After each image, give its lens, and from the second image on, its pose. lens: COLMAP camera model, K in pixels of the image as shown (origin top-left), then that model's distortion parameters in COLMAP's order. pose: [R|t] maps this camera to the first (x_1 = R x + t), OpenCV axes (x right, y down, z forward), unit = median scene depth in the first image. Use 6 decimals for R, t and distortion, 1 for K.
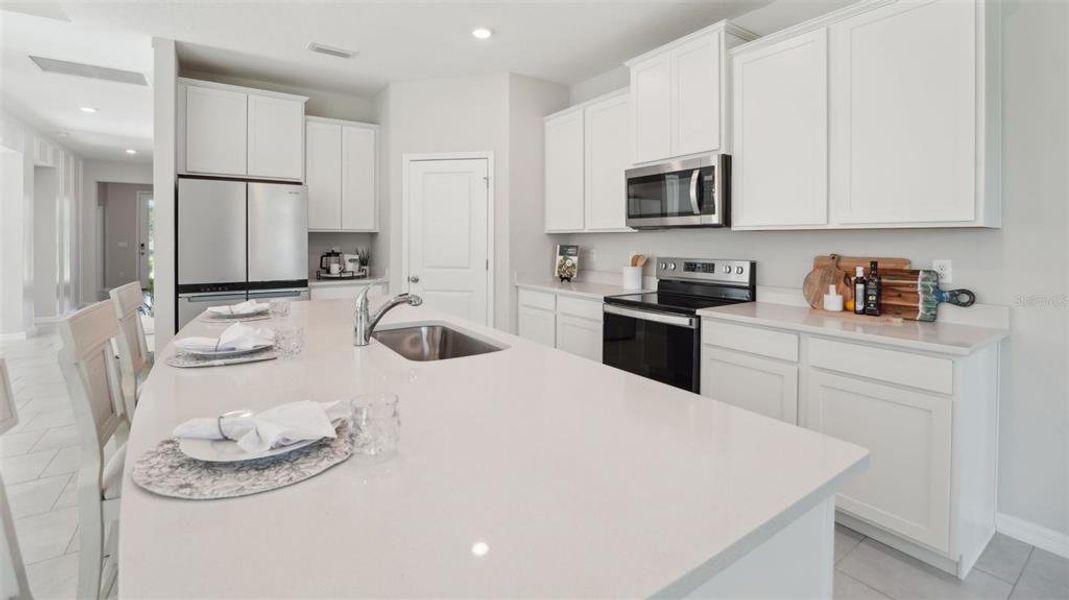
lens RADIAL K [[452.3, 0, 534.0], [0, 452.3, 264.7], [0, 0, 1]] dist [-0.017154, 0.000968]
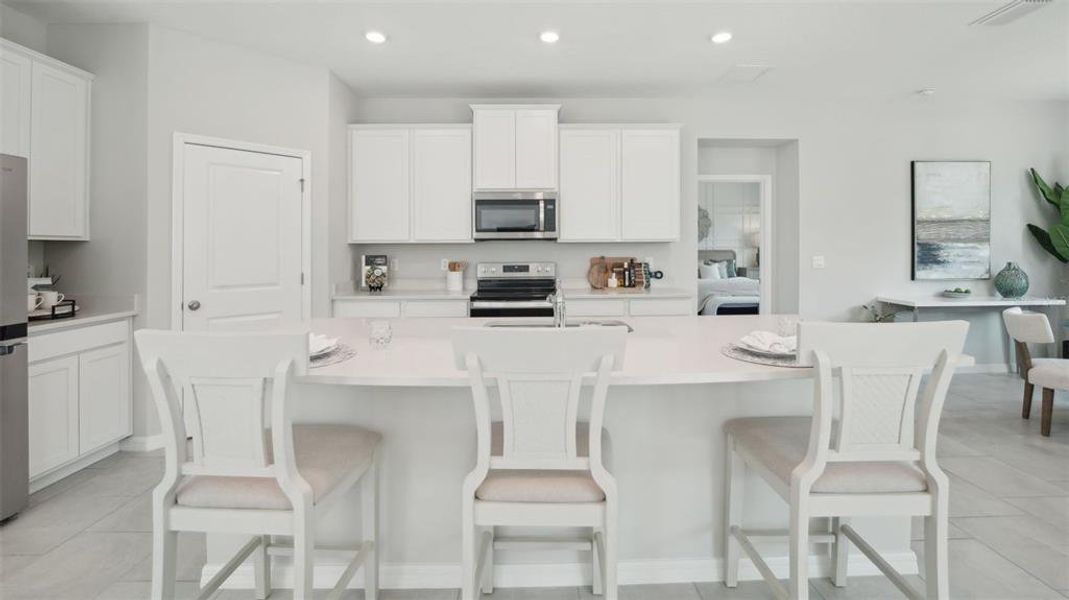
lens RADIAL K [[452.3, 0, 526.3], [0, 452.3, 248.5], [0, 0, 1]] dist [-0.017154, 0.000968]
pose [[0.553749, -0.004658, 0.832670, -0.780512], [0.053255, 0.998135, -0.029833, -0.013507], [-0.830979, 0.060864, 0.552965, 0.214158]]
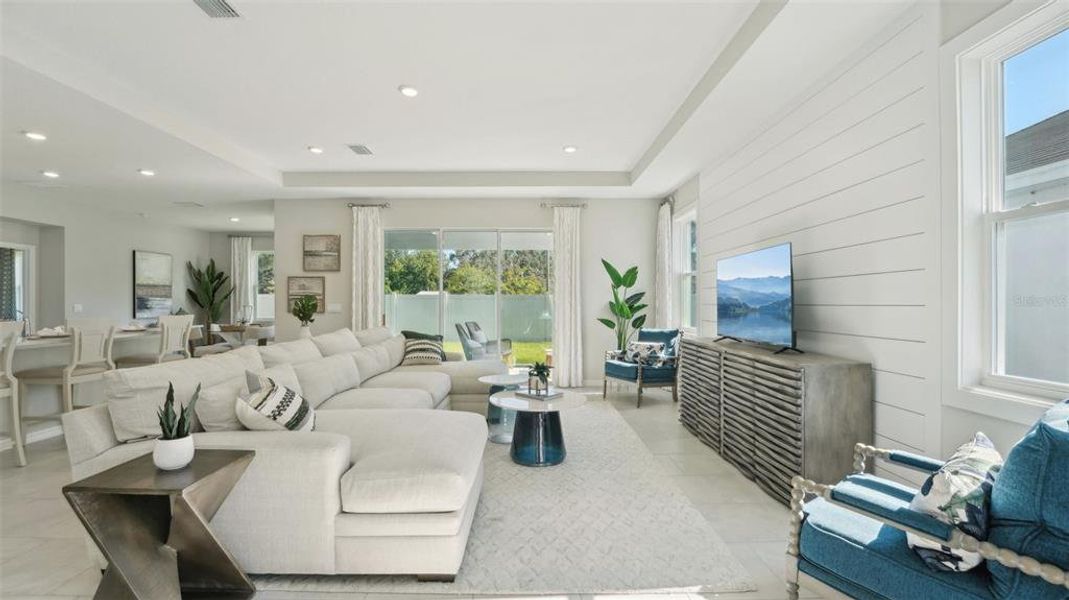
lens RADIAL K [[452.3, 0, 544.5], [0, 452.3, 303.8], [0, 0, 1]] dist [-0.017154, 0.000968]
pose [[-0.826638, -0.000895, 0.562733, -2.254829], [0.031822, 0.998324, 0.048333, -0.017986], [-0.561834, 0.057861, -0.825224, 0.759193]]
